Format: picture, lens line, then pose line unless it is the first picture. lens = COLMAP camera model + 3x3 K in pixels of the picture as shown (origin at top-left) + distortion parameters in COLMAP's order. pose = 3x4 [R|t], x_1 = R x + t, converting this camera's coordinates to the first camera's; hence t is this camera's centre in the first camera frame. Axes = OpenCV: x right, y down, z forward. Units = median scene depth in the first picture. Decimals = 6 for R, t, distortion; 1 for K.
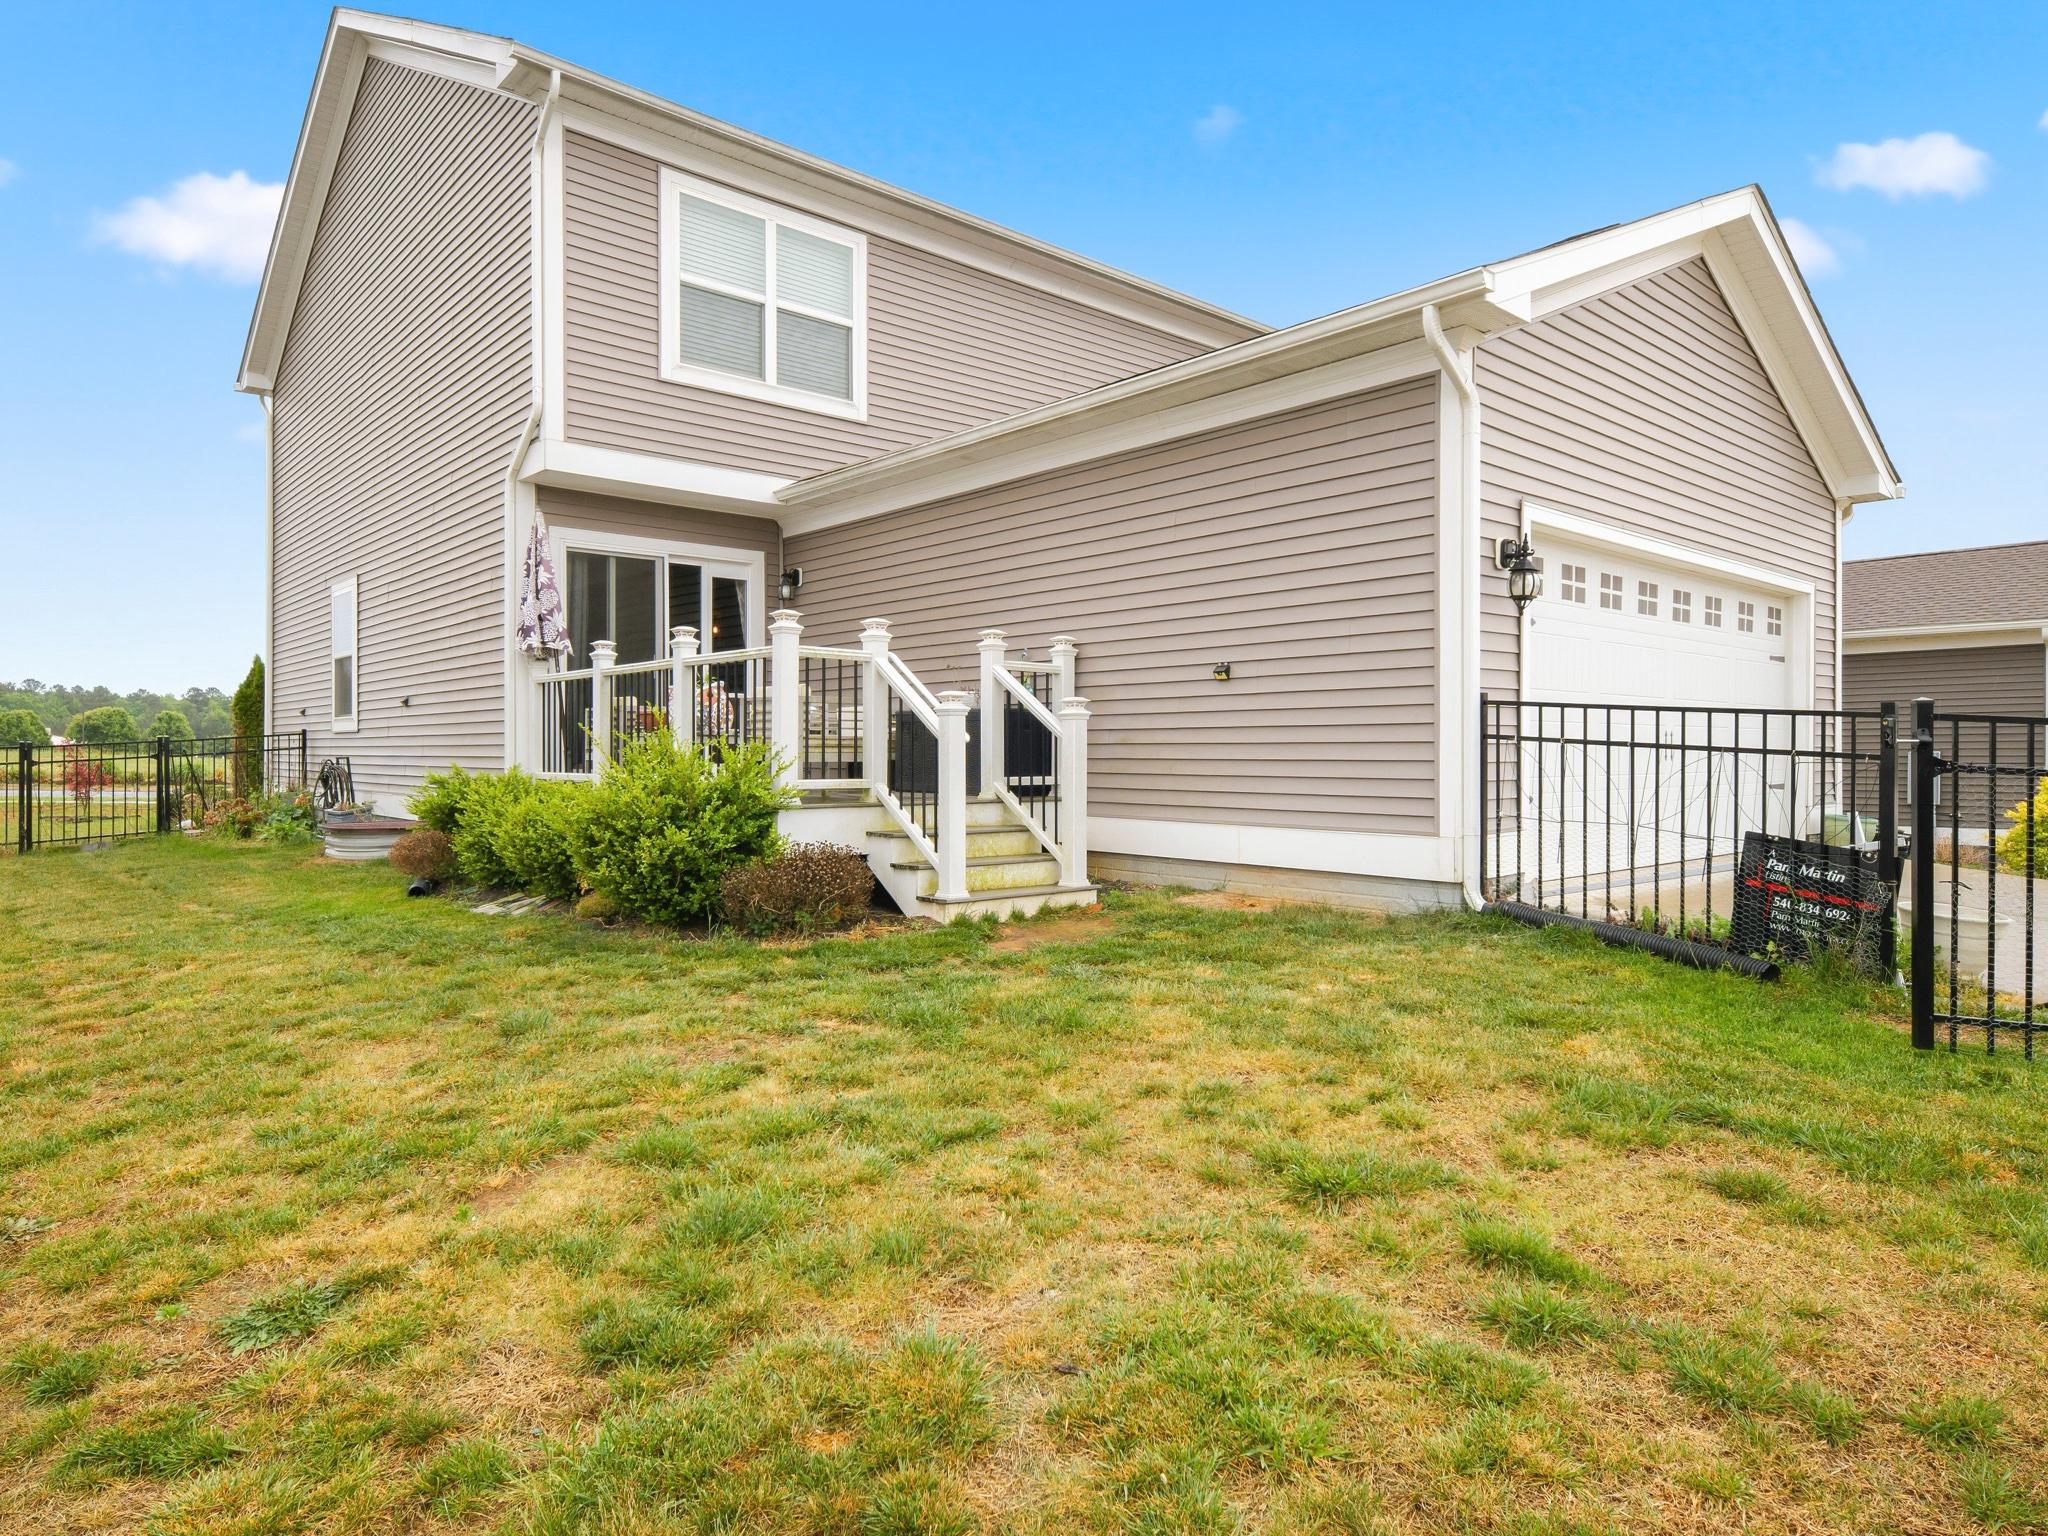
lens RADIAL K [[1241.3, 0, 1024.0], [0, 1241.3, 768.0], [0, 0, 1]] dist [0.019450, -0.001697]
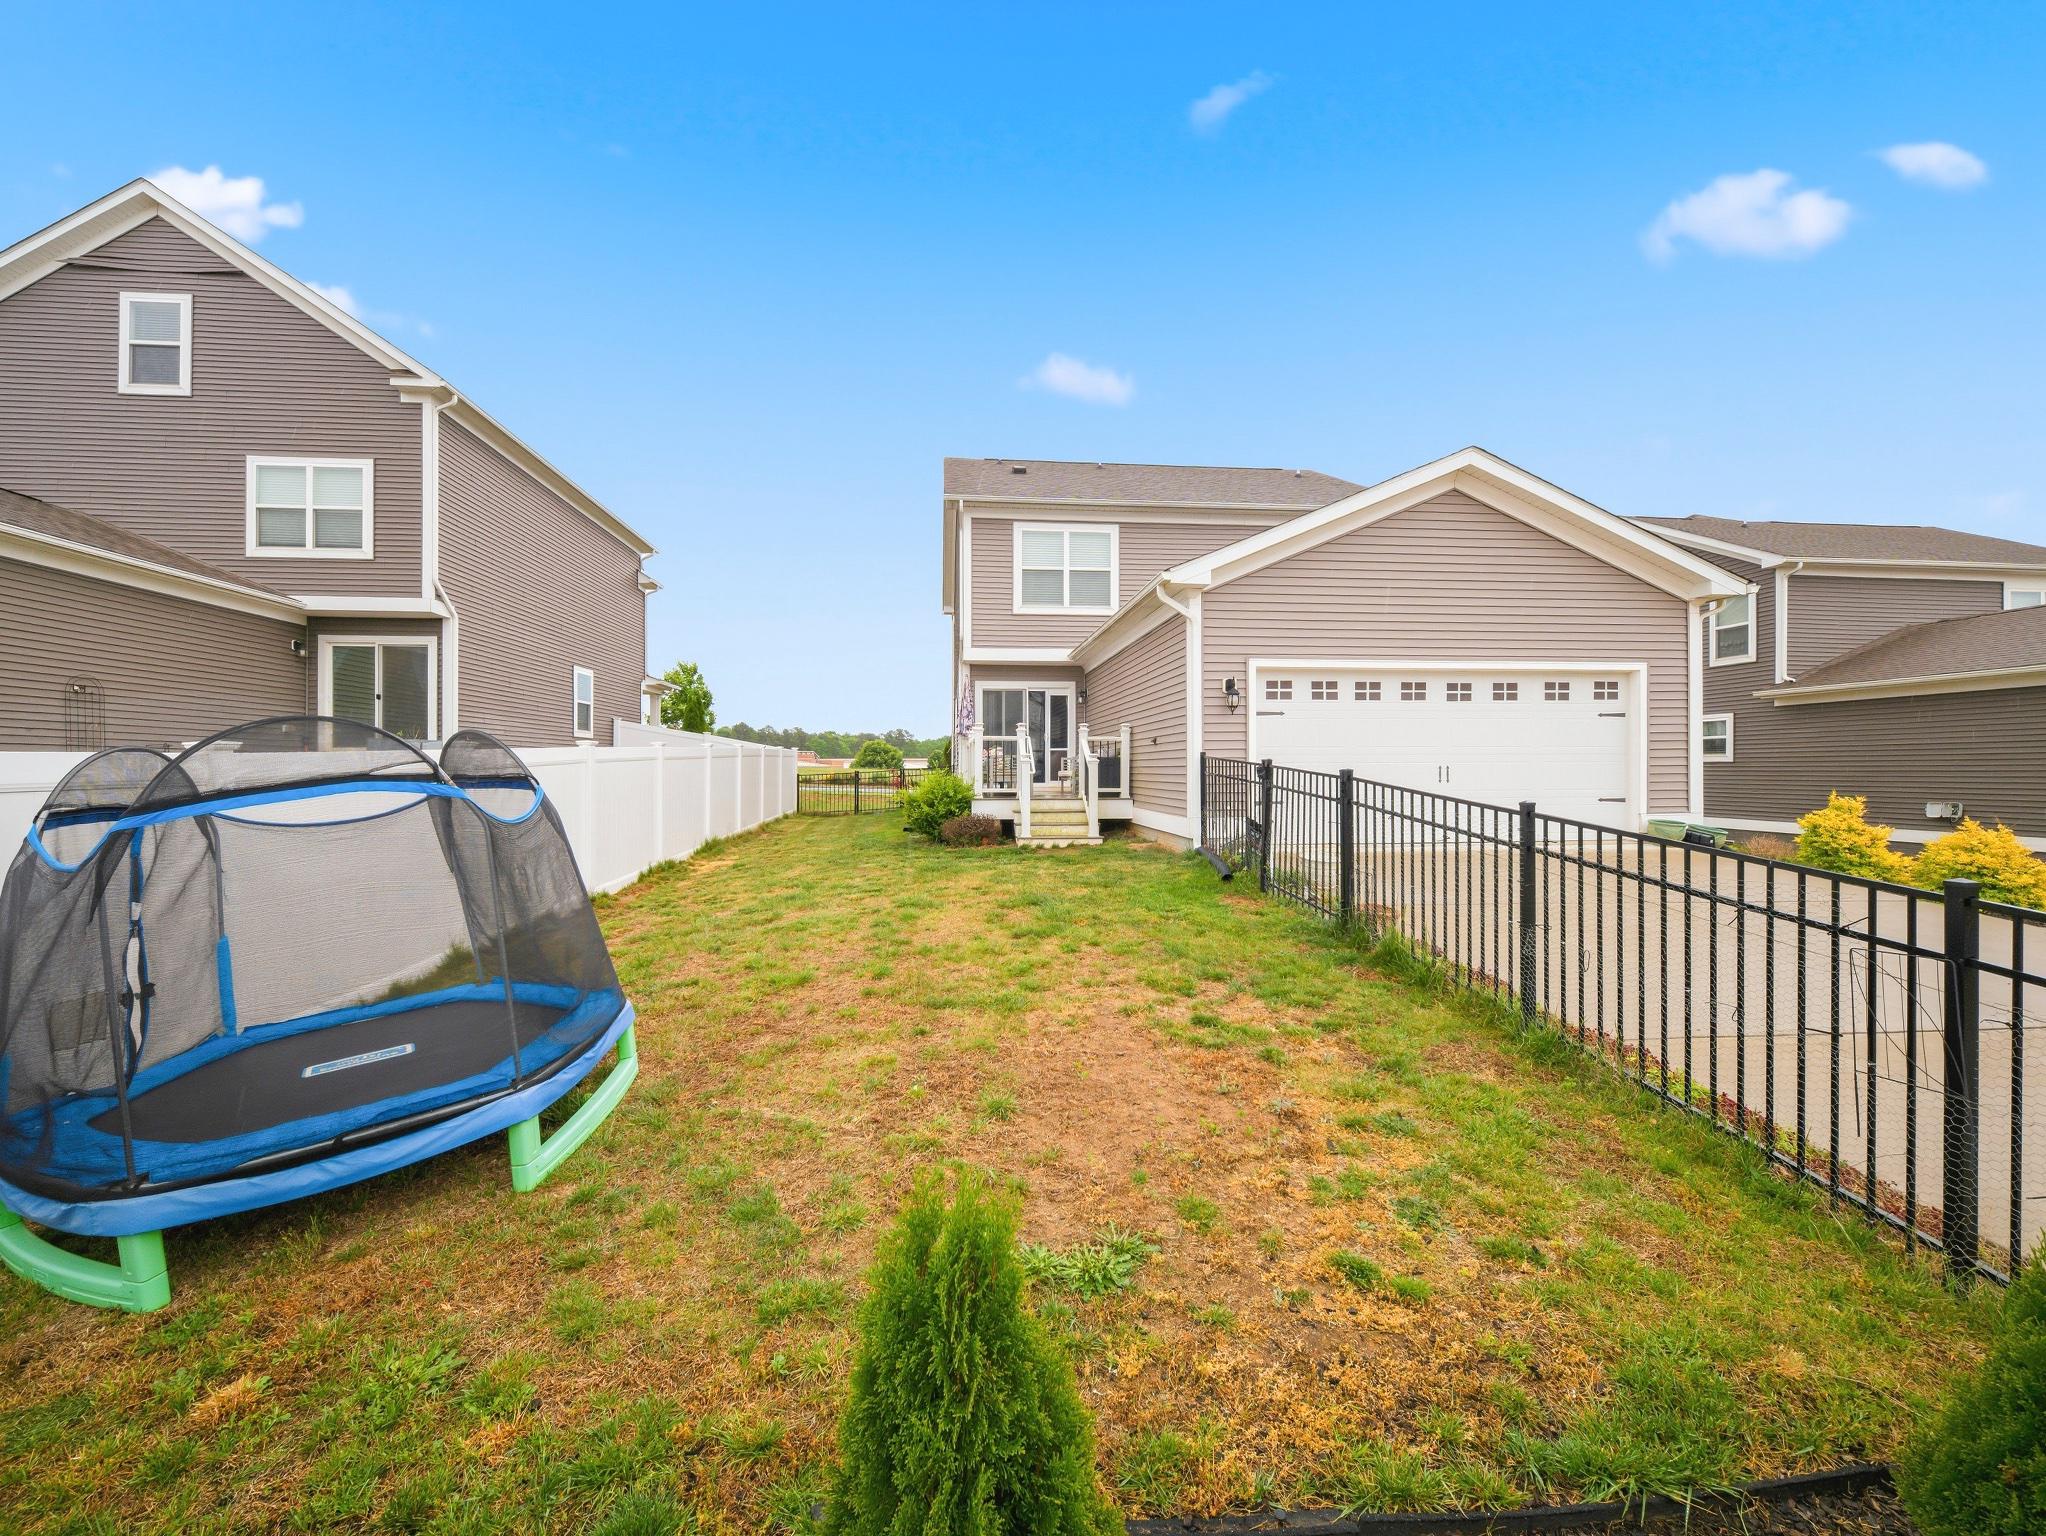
lens RADIAL K [[825.7, 0, 1026.8], [0, 825.7, 775.2], [0, 0, 1]] dist [0.012988, -0.005122]
pose [[0.818204, -0.001675, -0.574925, 0.636457], [-0.000770, 0.999992, -0.004009, -0.008594], [0.574927, 0.003722, 0.818196, -0.243644]]
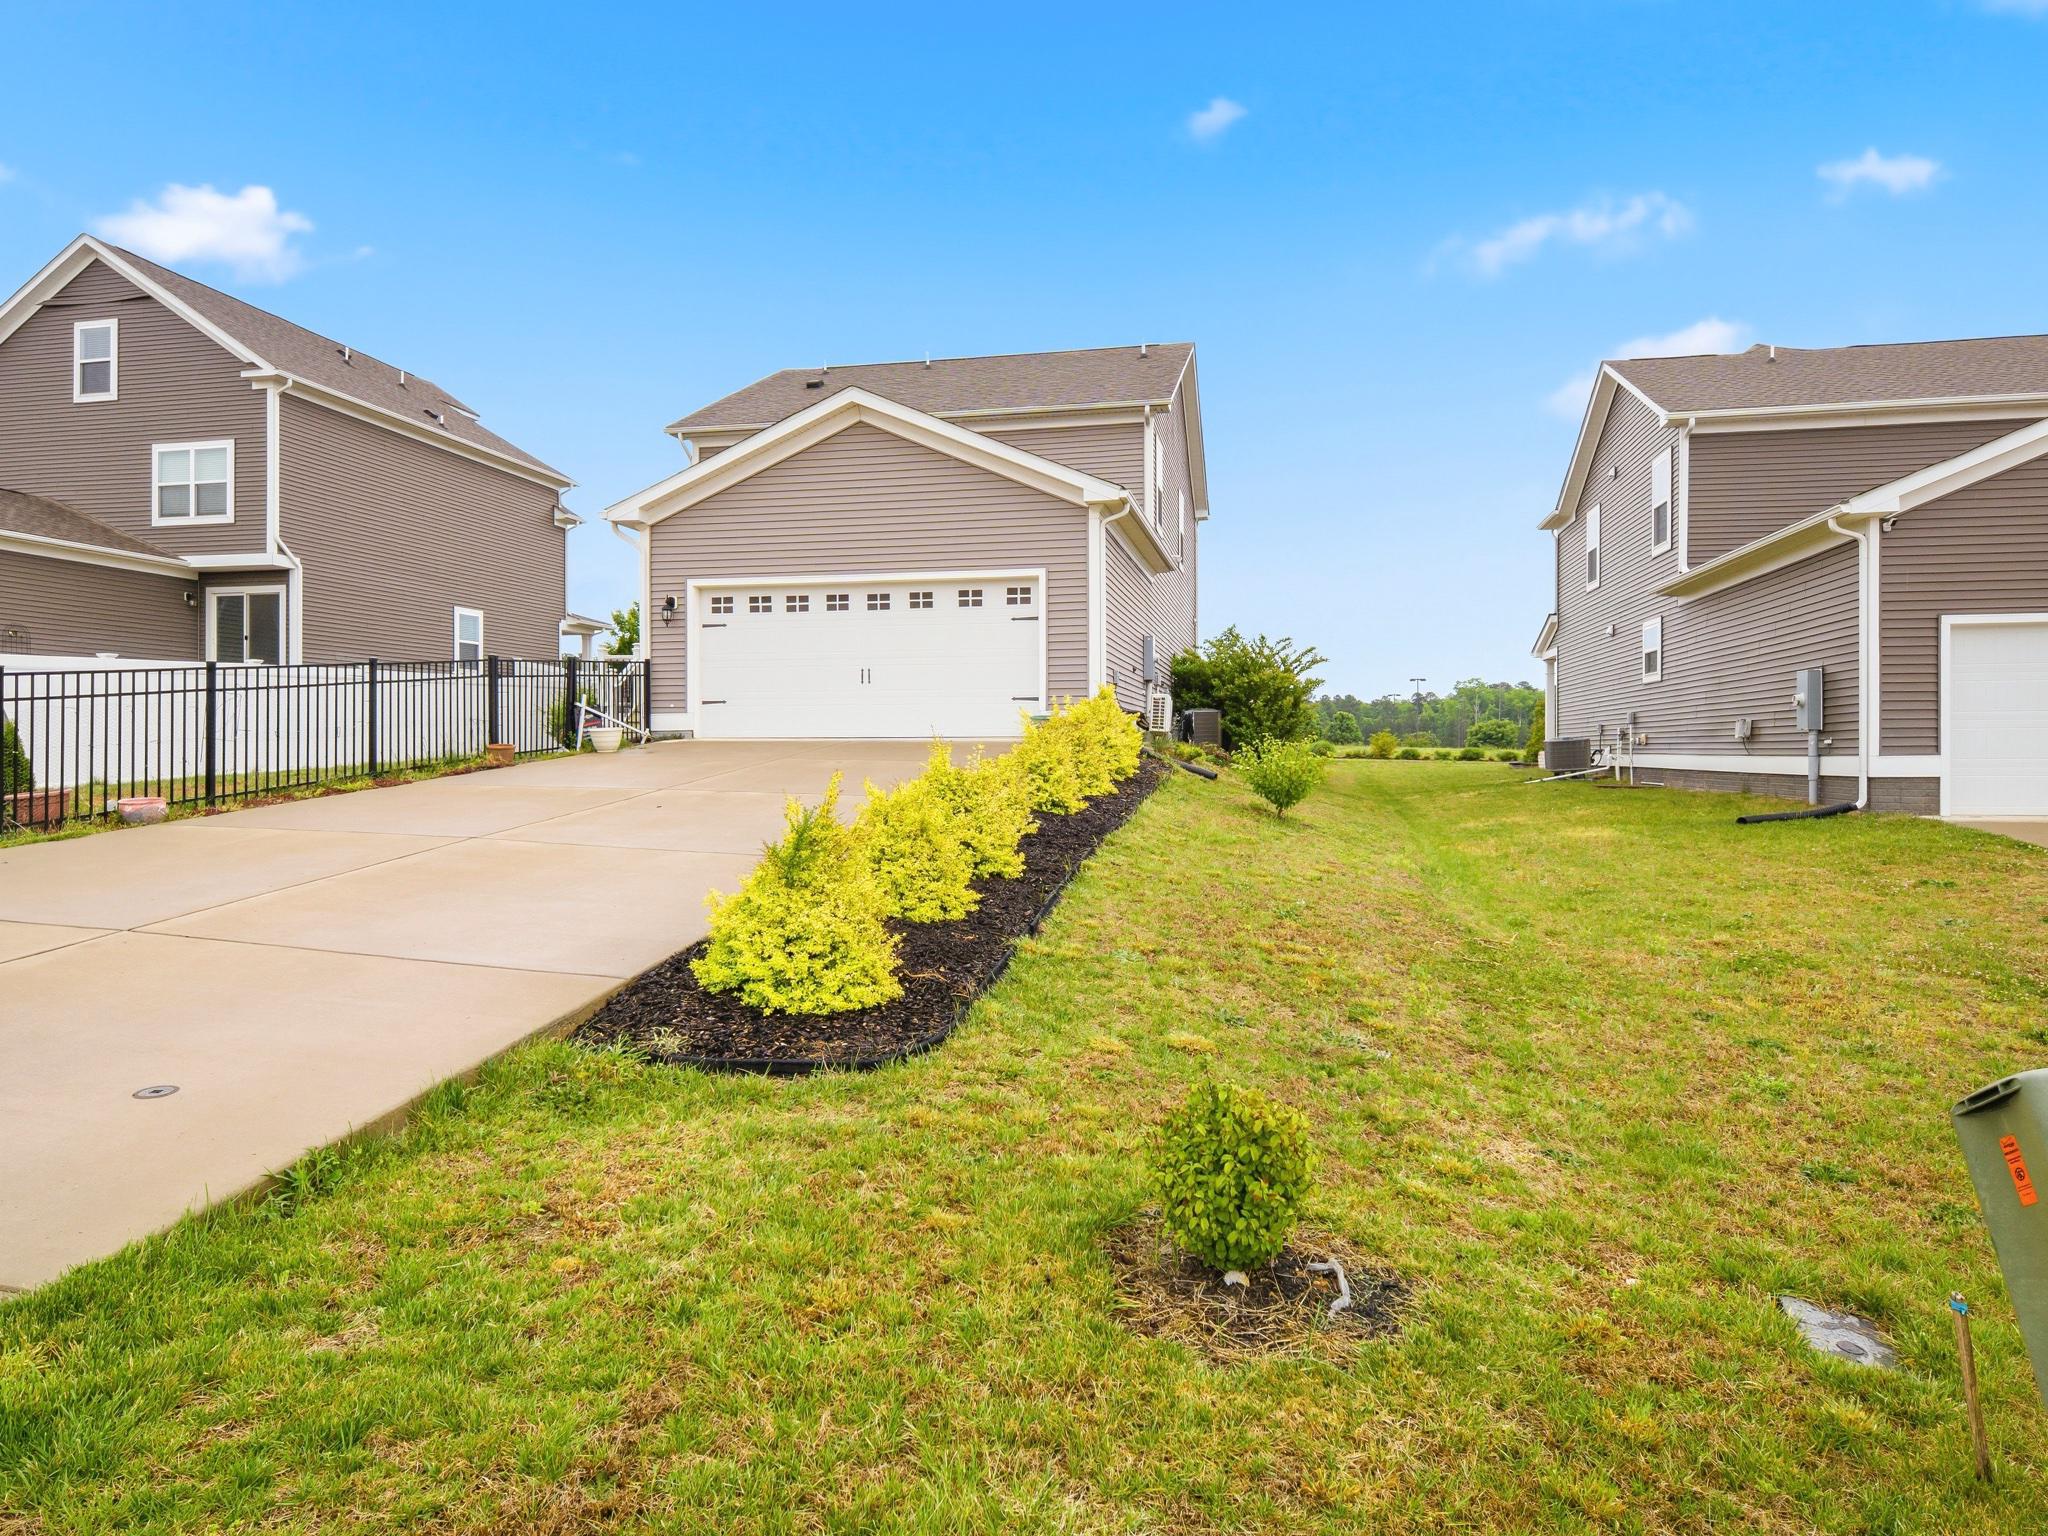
lens RADIAL K [[1241.3, 0, 1024.0], [0, 1241.3, 768.0], [0, 0, 1]] dist [0.019450, -0.001697]
pose [[0.599855, 0.007143, -0.800077, 1.987204], [-0.005477, 0.999973, 0.004822, 0.104176], [0.800090, 0.001489, 0.599878, 0.040483]]
